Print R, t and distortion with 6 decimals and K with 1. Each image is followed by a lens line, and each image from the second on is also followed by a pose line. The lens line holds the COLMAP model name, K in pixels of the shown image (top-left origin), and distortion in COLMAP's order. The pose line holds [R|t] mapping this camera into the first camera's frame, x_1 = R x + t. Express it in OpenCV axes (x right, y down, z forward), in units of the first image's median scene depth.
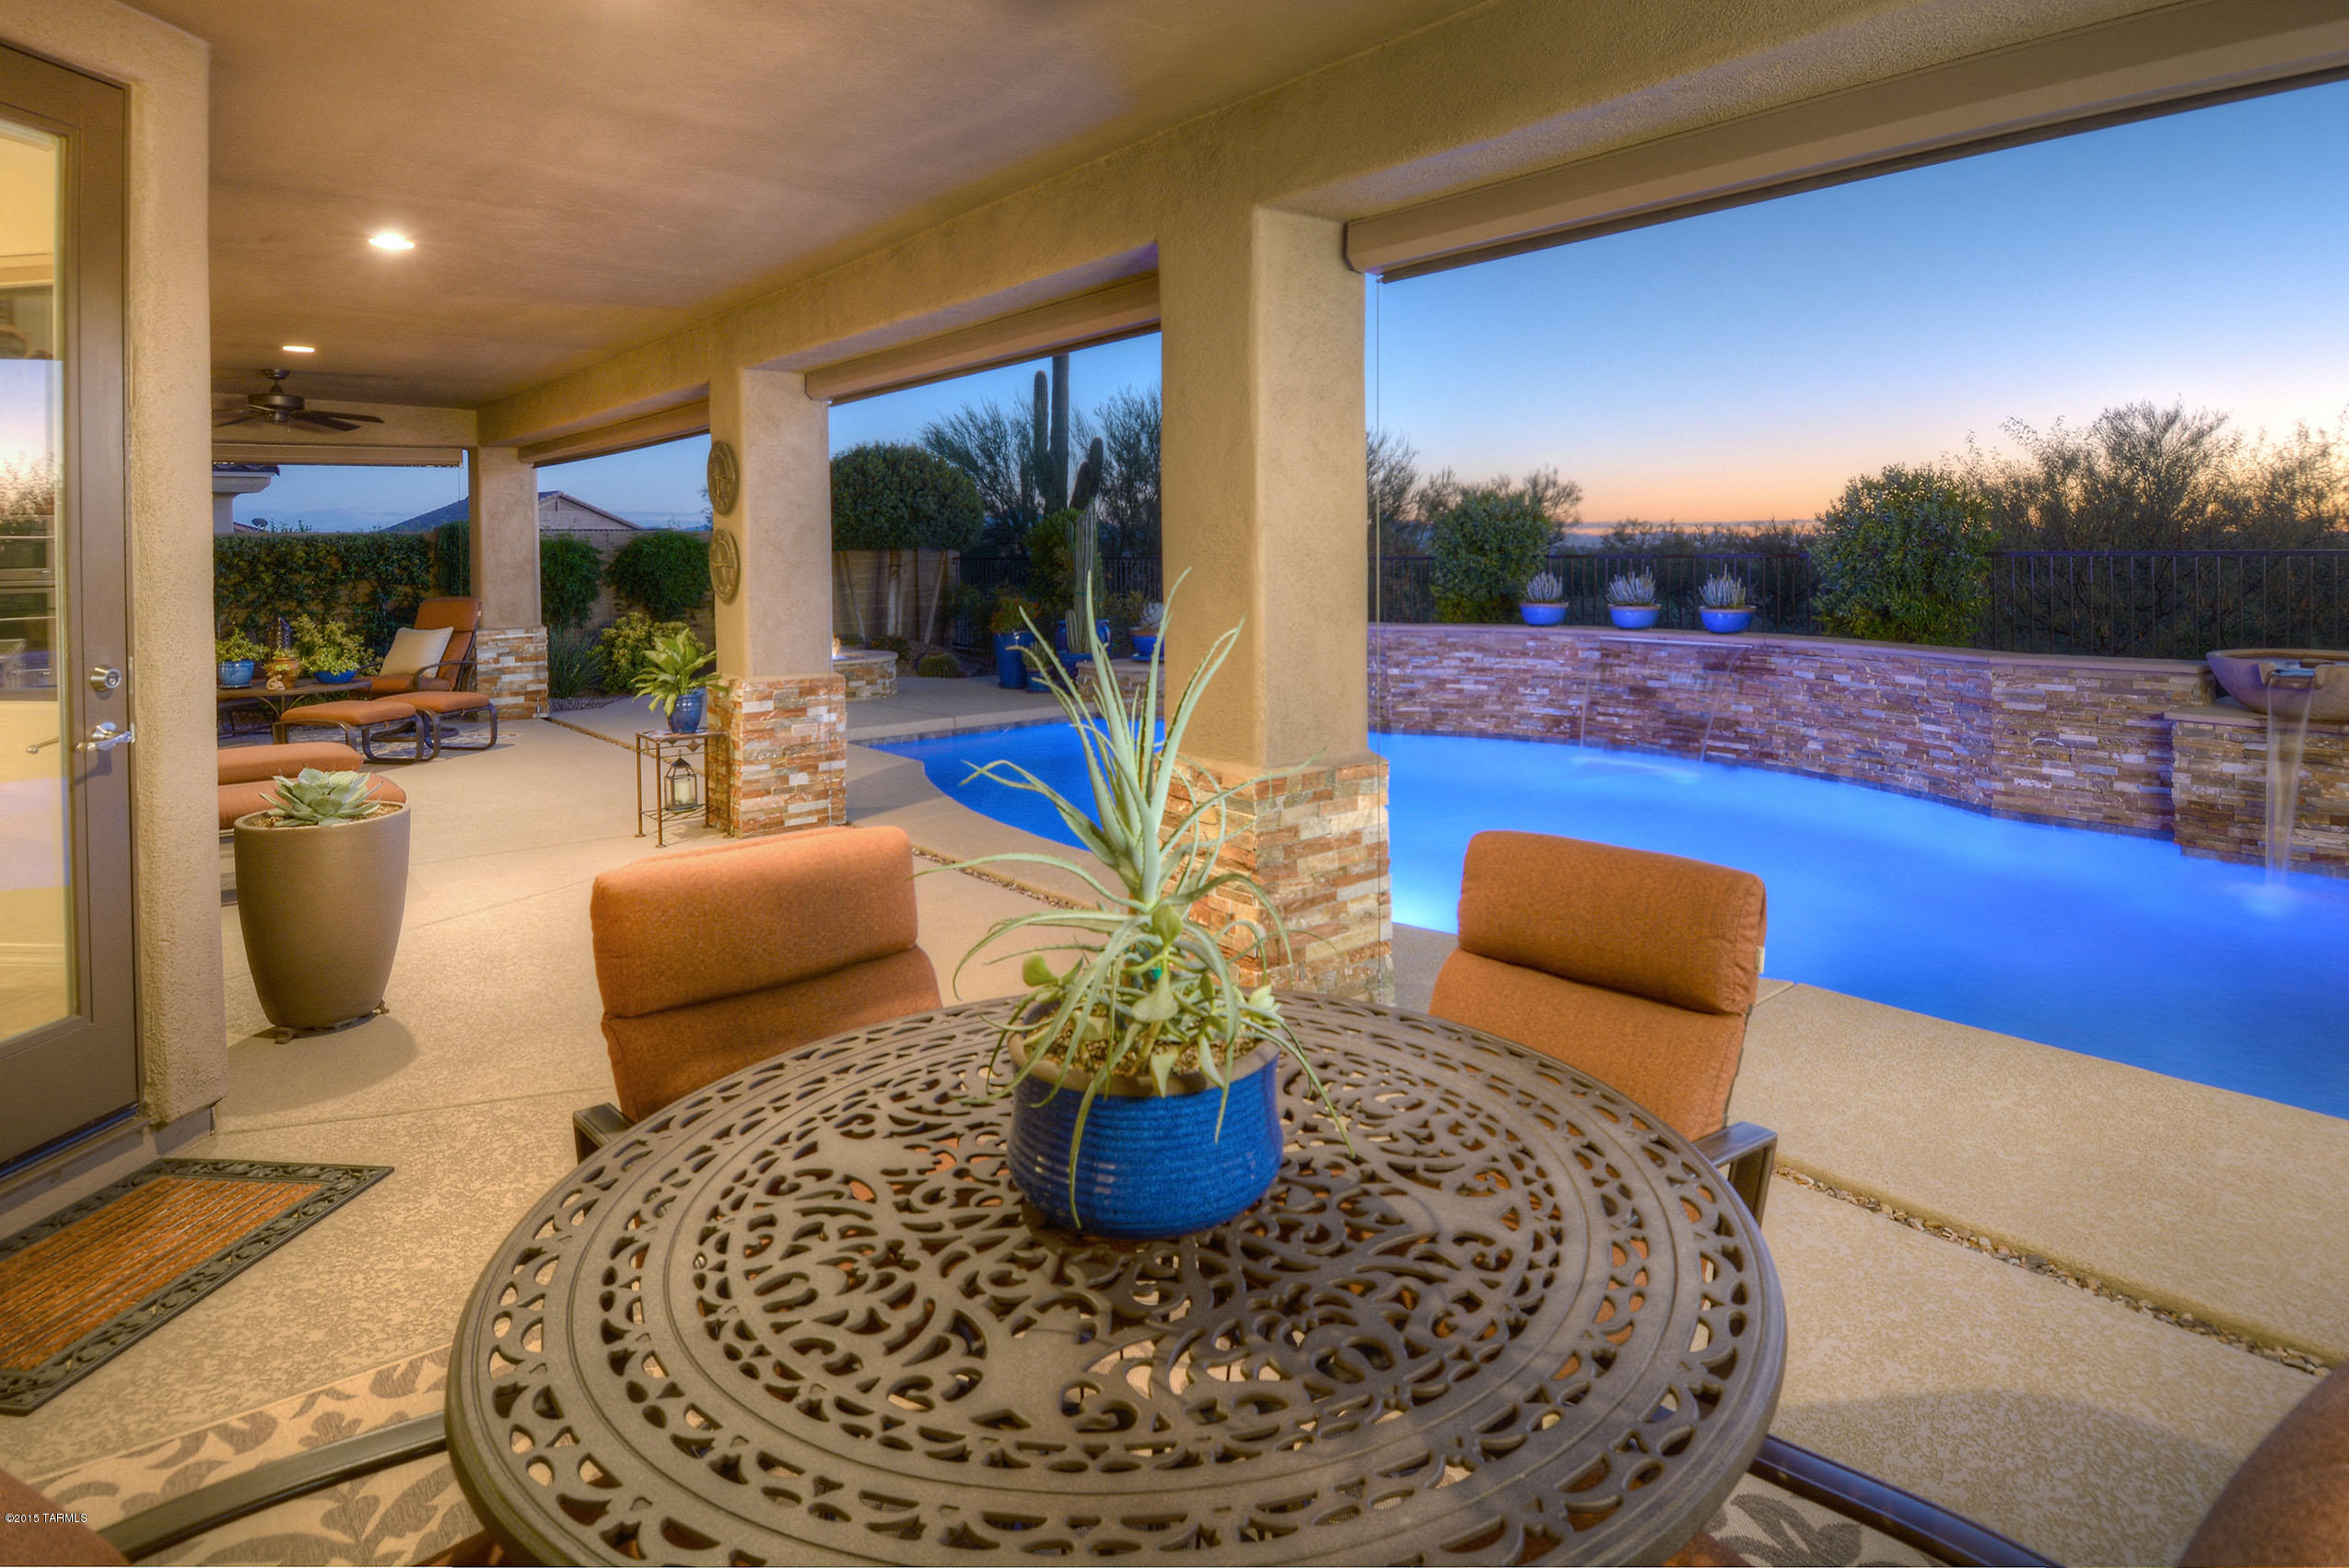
lens RADIAL K [[1280.2, 0, 1225.4], [0, 1280.2, 576.3], [0, 0, 1]] dist [0.005859, 0.001161]
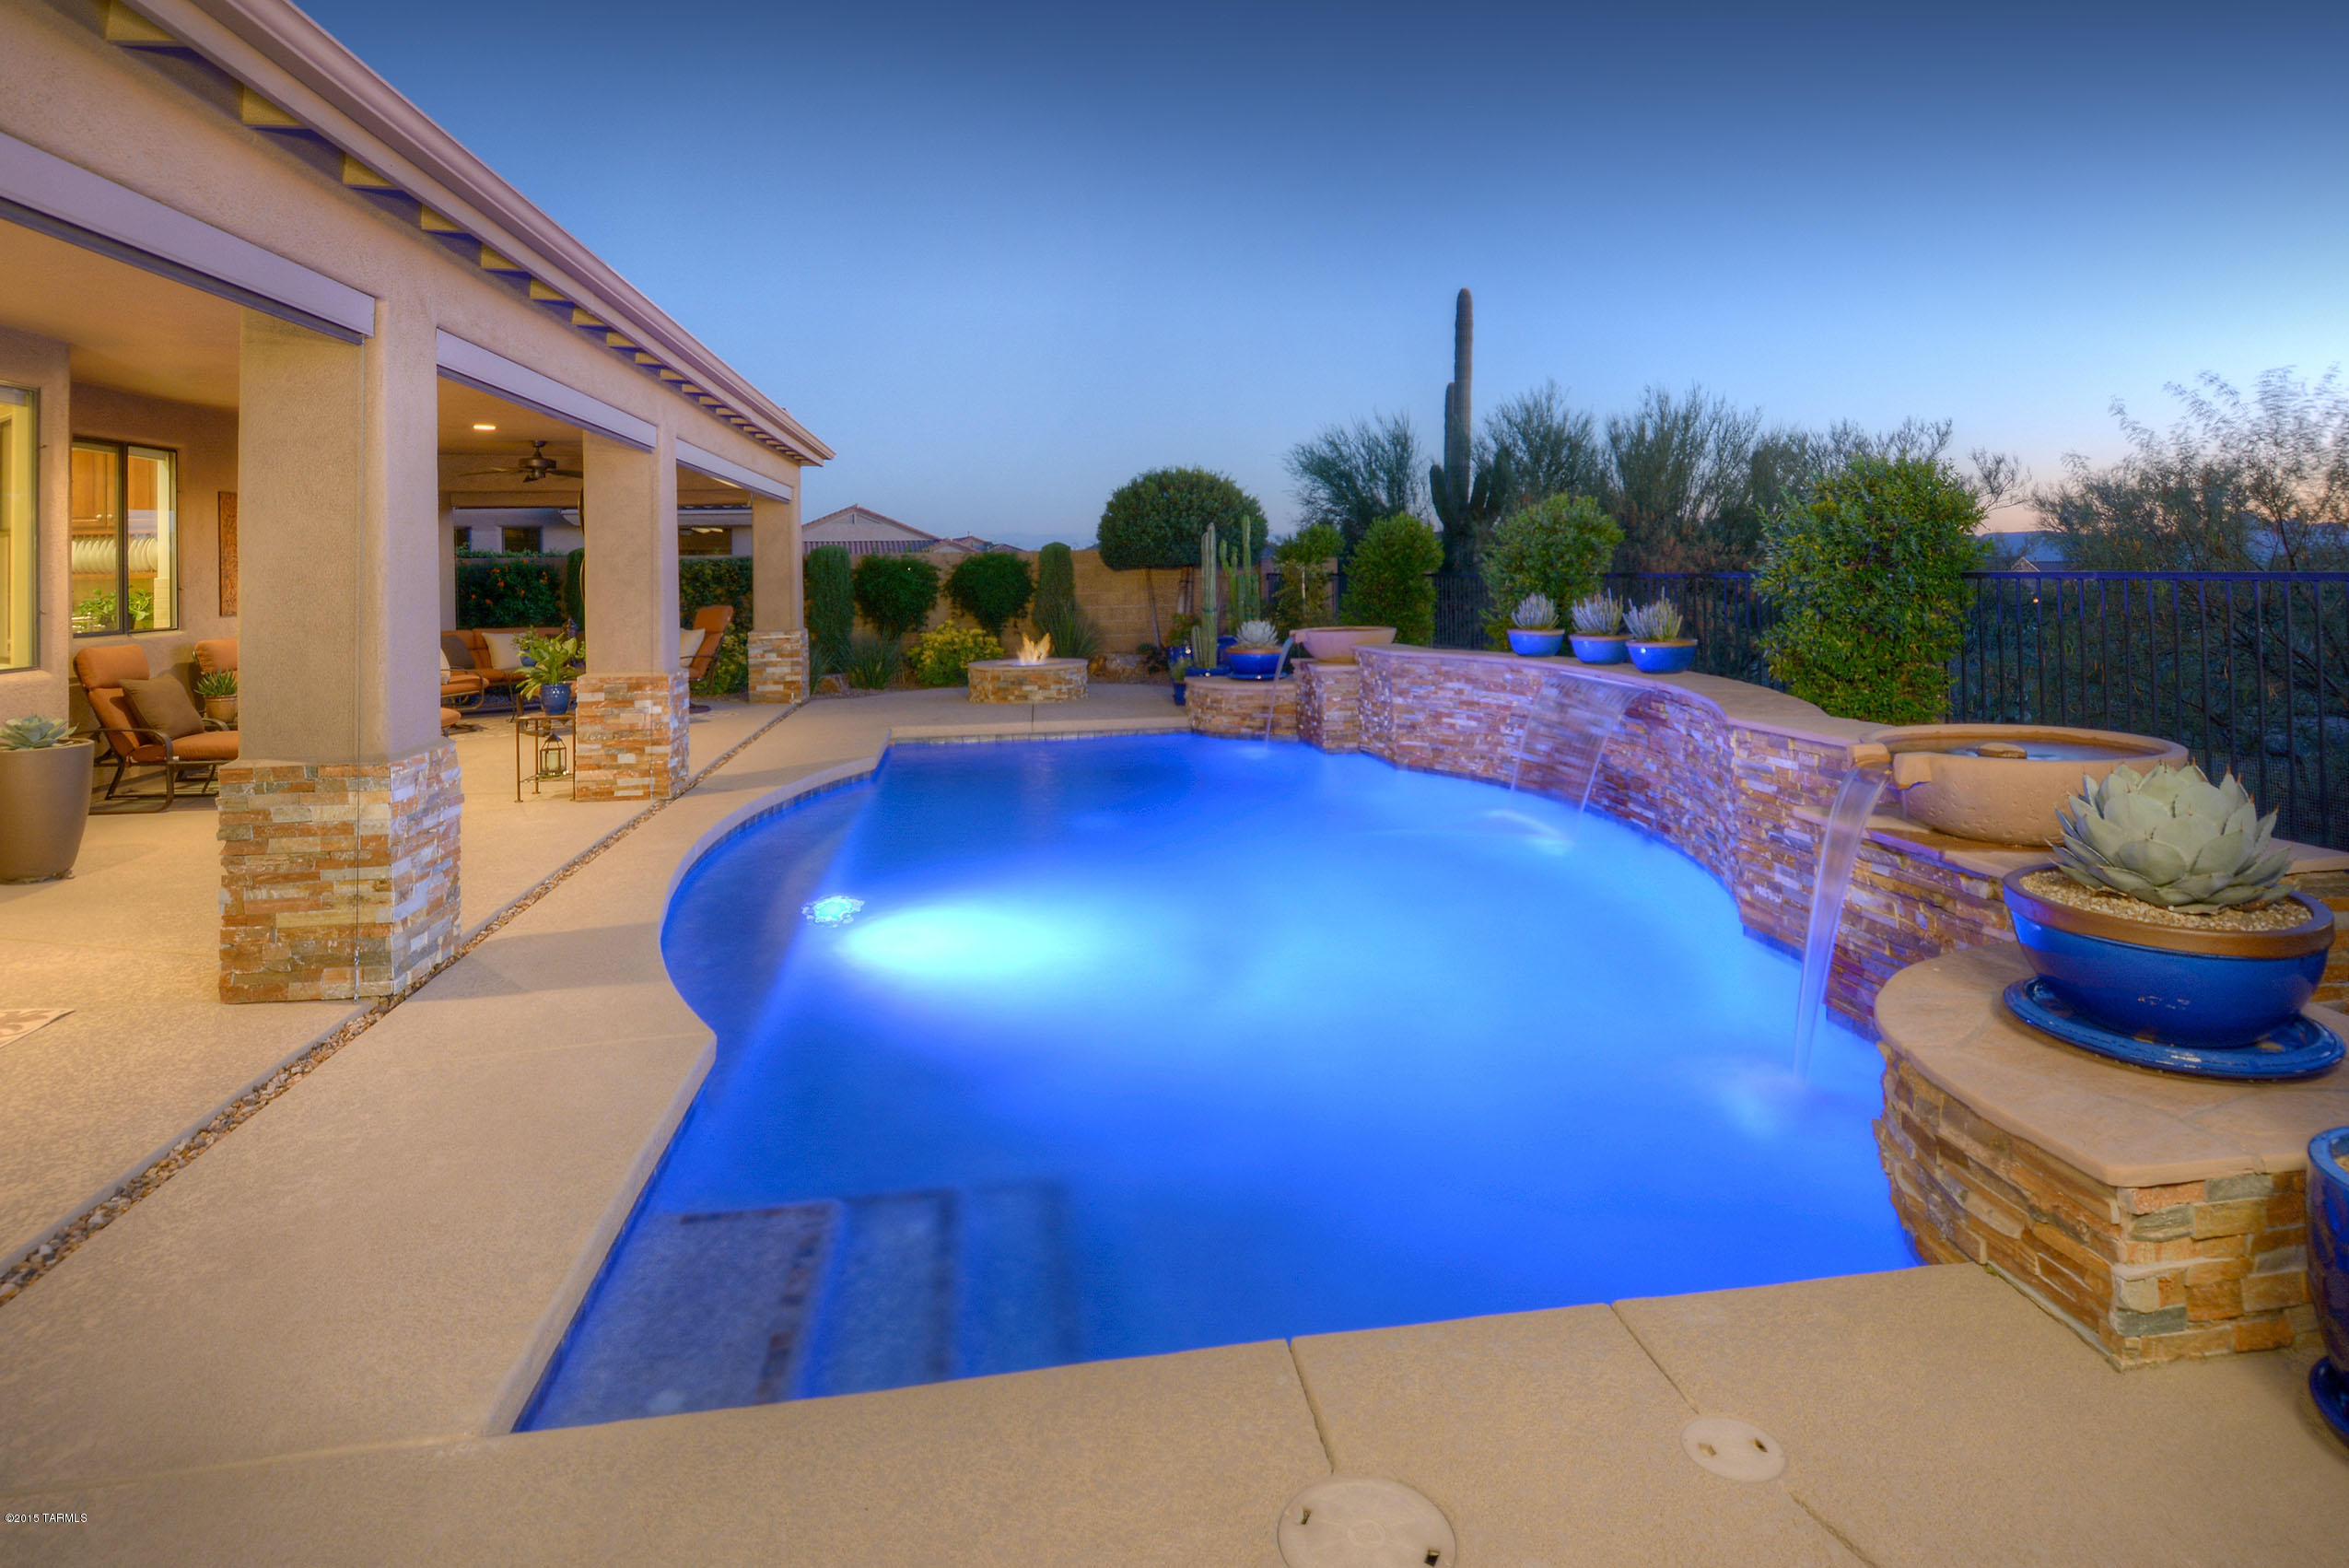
lens RADIAL K [[1280.2, 0, 1225.4], [0, 1280.2, 576.3], [0, 0, 1]] dist [0.005859, 0.001161]
pose [[0.861093, 0.002461, -0.508441, 0.579532], [-0.007637, 0.999938, -0.008094, -0.007448], [0.508390, 0.010853, 0.861059, 0.174224]]
